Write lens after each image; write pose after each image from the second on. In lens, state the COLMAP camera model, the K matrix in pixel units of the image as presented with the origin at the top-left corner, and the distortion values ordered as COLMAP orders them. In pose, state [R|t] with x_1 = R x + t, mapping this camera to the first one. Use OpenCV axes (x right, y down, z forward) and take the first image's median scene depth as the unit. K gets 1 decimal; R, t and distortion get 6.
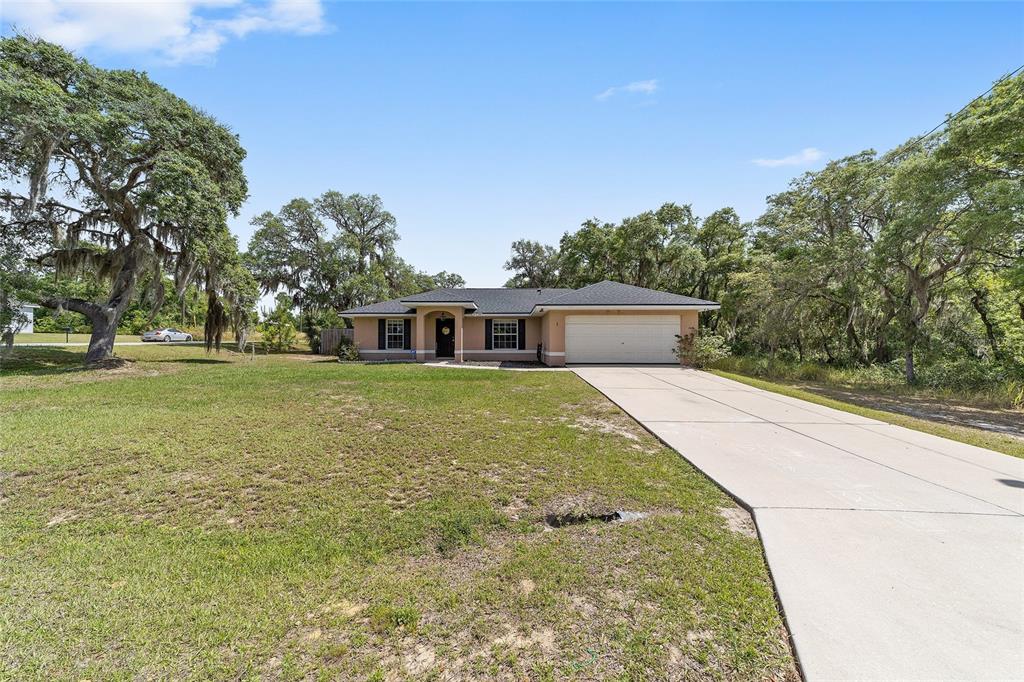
lens RADIAL K [[394.8, 0, 505.1], [0, 394.8, 344.3], [0, 0, 1]] dist [0.002395, 0.000291]
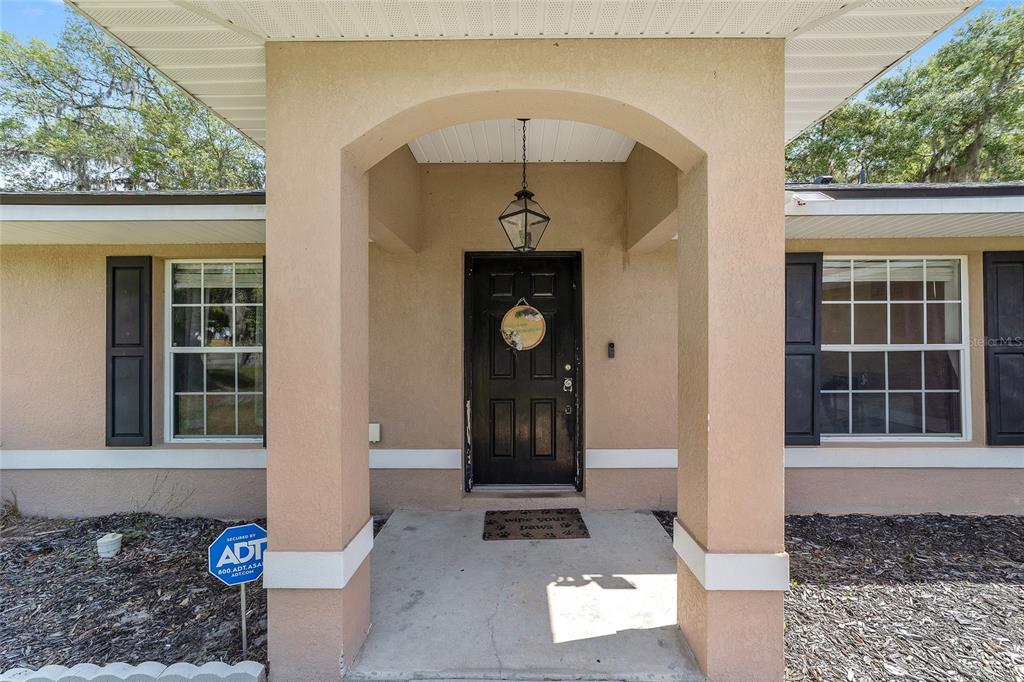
lens RADIAL K [[394.8, 0, 509.9], [0, 394.8, 338.7], [0, 0, 1]] dist [0.002395, 0.000291]
pose [[0.999958, -0.005637, -0.007208, -0.154004], [0.005603, 0.999973, -0.004680, -0.029074], [0.007234, 0.004639, 0.999963, 0.838385]]
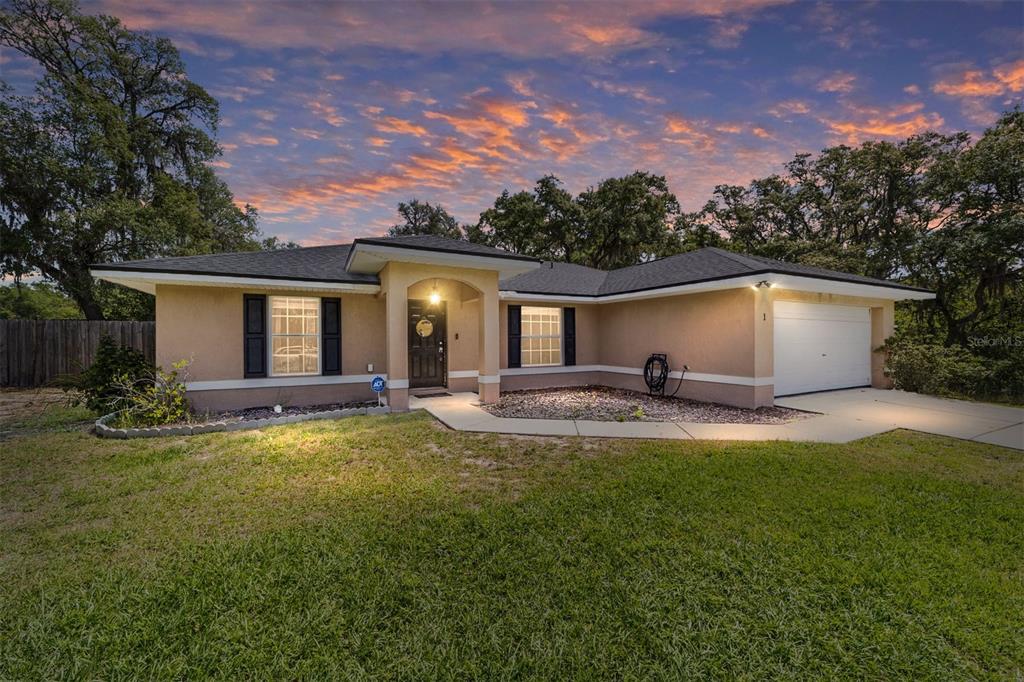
lens RADIAL K [[394.8, 0, 514.7], [0, 394.8, 338.9], [0, 0, 1]] dist [0.002395, 0.000291]
pose [[0.880957, -0.003716, 0.473183, -0.273569], [0.006629, 0.999968, -0.004489, -0.019613], [-0.473151, 0.007091, 0.880953, 0.560759]]
